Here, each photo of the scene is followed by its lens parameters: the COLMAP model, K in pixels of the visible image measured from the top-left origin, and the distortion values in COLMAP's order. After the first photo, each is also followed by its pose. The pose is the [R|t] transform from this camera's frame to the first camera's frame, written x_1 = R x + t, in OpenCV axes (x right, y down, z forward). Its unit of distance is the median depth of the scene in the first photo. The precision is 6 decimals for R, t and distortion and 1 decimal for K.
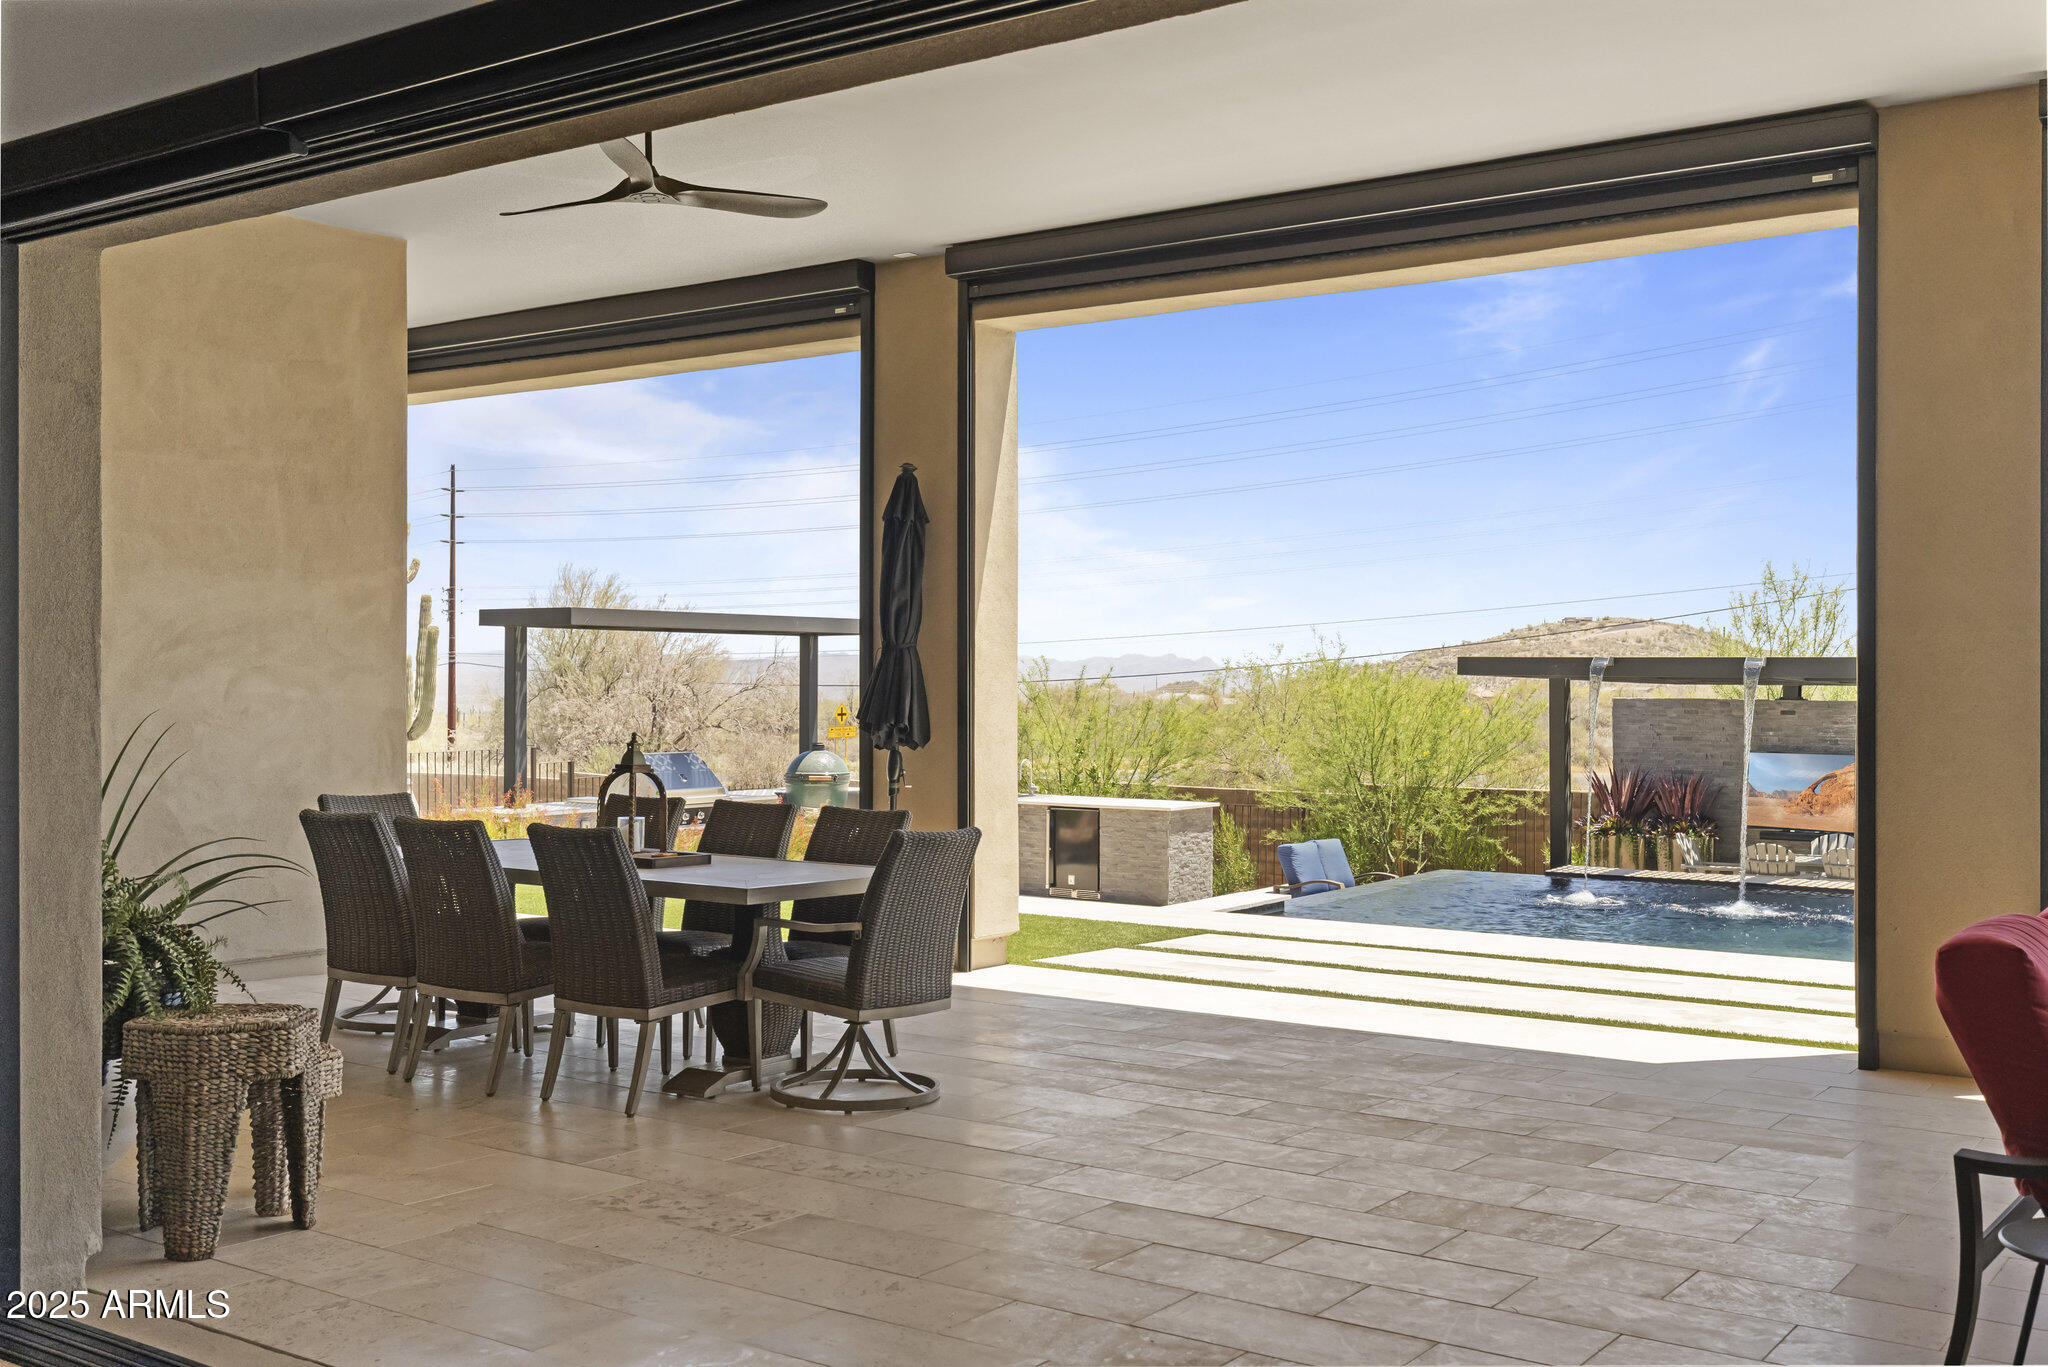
lens RADIAL K [[1945.1, 0, 1027.5], [0, 1945.1, 676.7], [0, 0, 1]] dist [-0.004192, -0.000161]
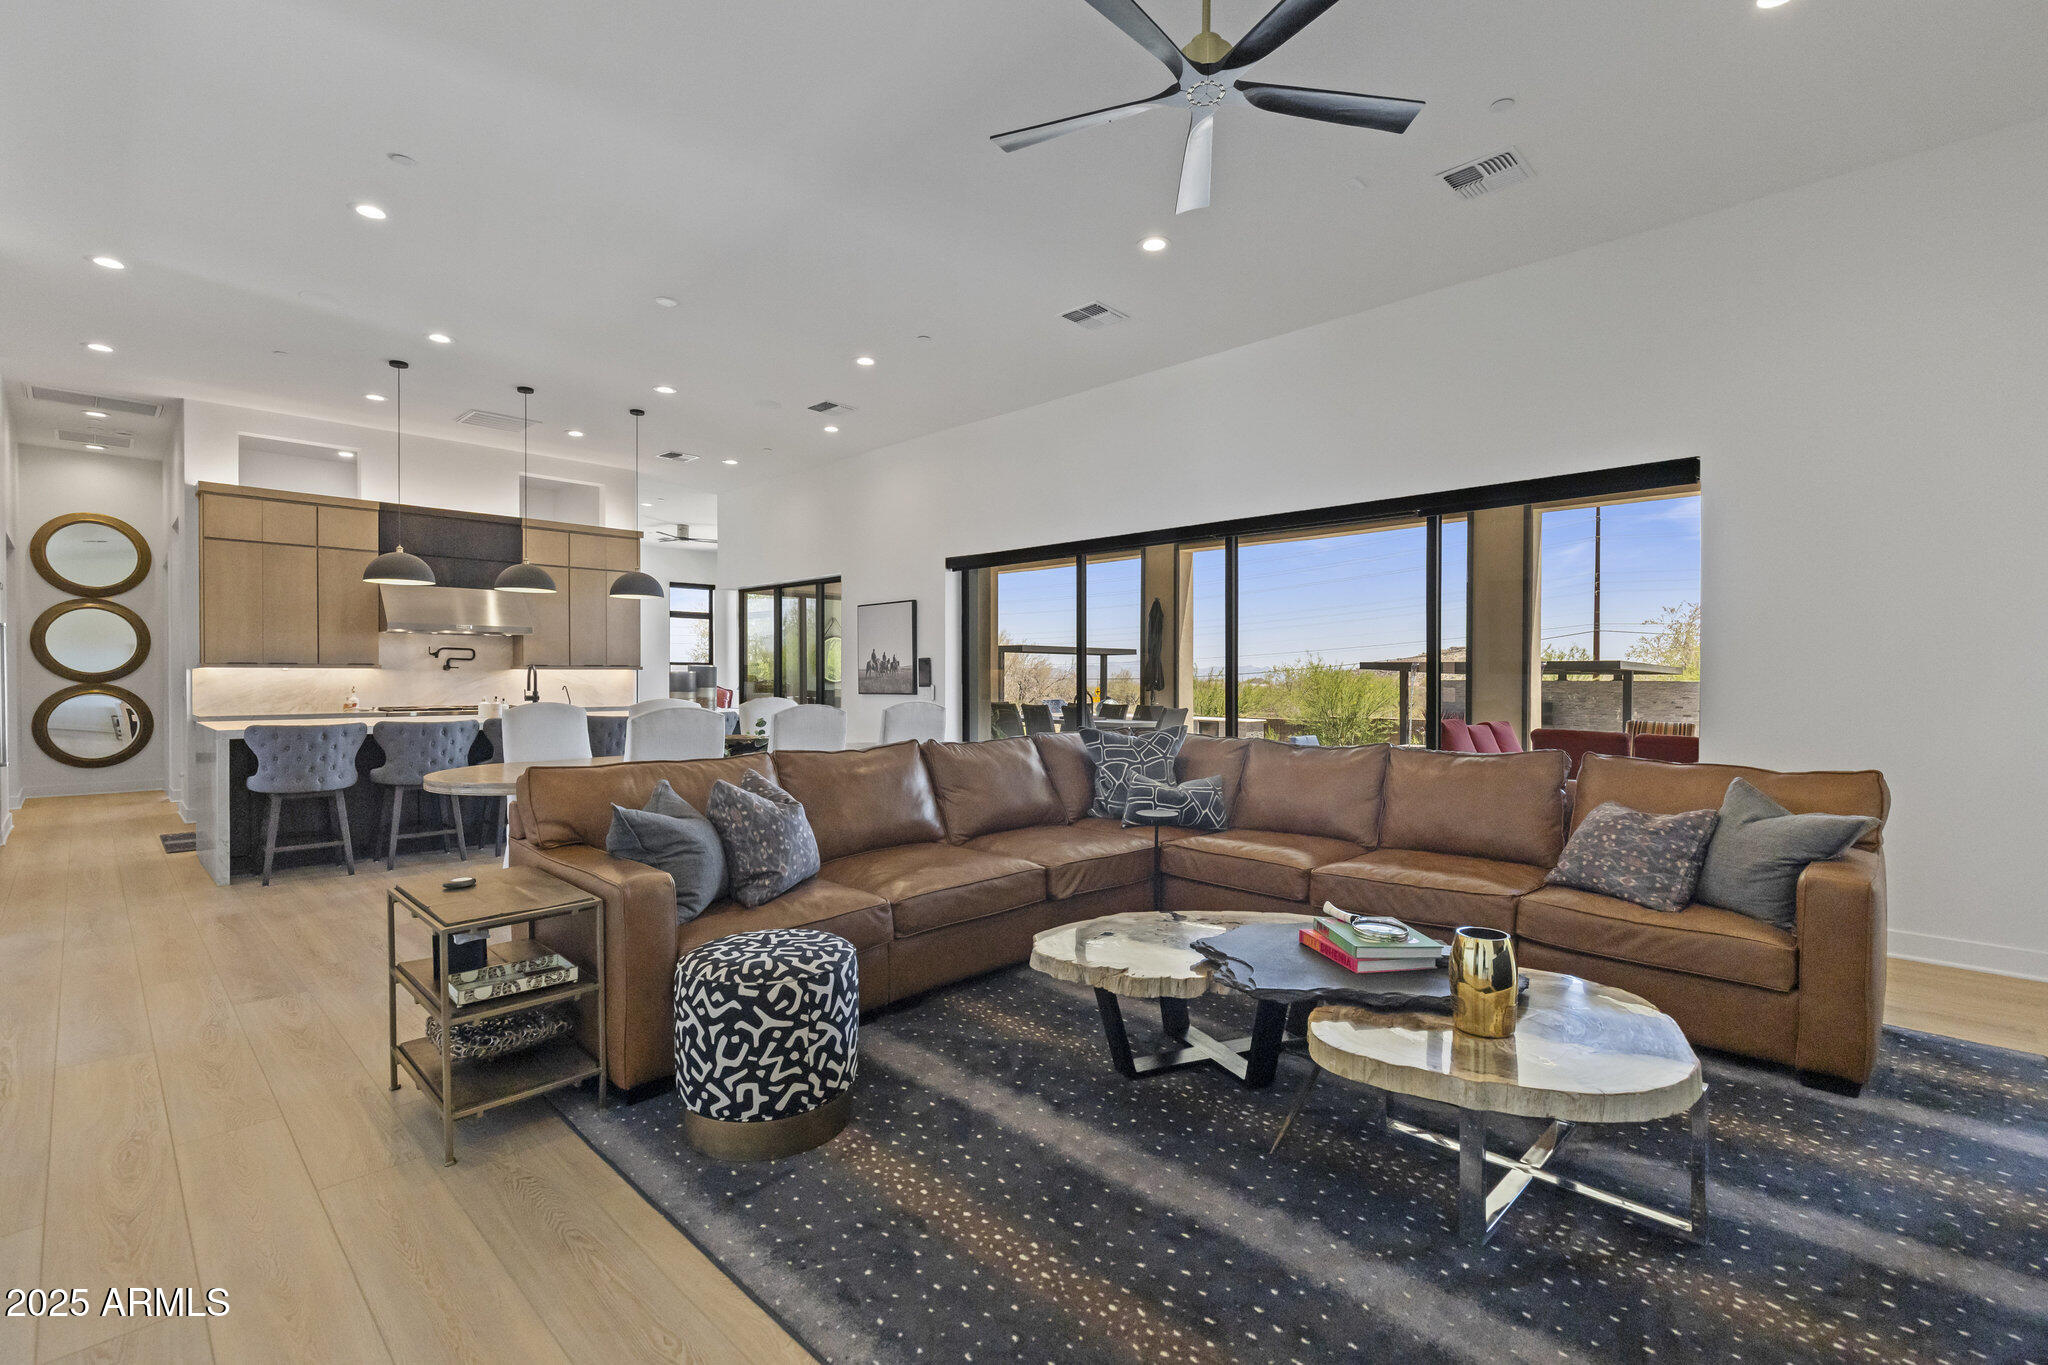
lens RADIAL K [[909.0, 0, 1039.6], [0, 909.0, 682.5], [0, 0, 1]] dist [0.002373, 0.000412]
pose [[0.988089, 0.004416, -0.153818, -0.011690], [-0.003248, 0.999964, 0.007840, 0.006097], [0.153847, -0.007247, 0.988068, -0.214273]]
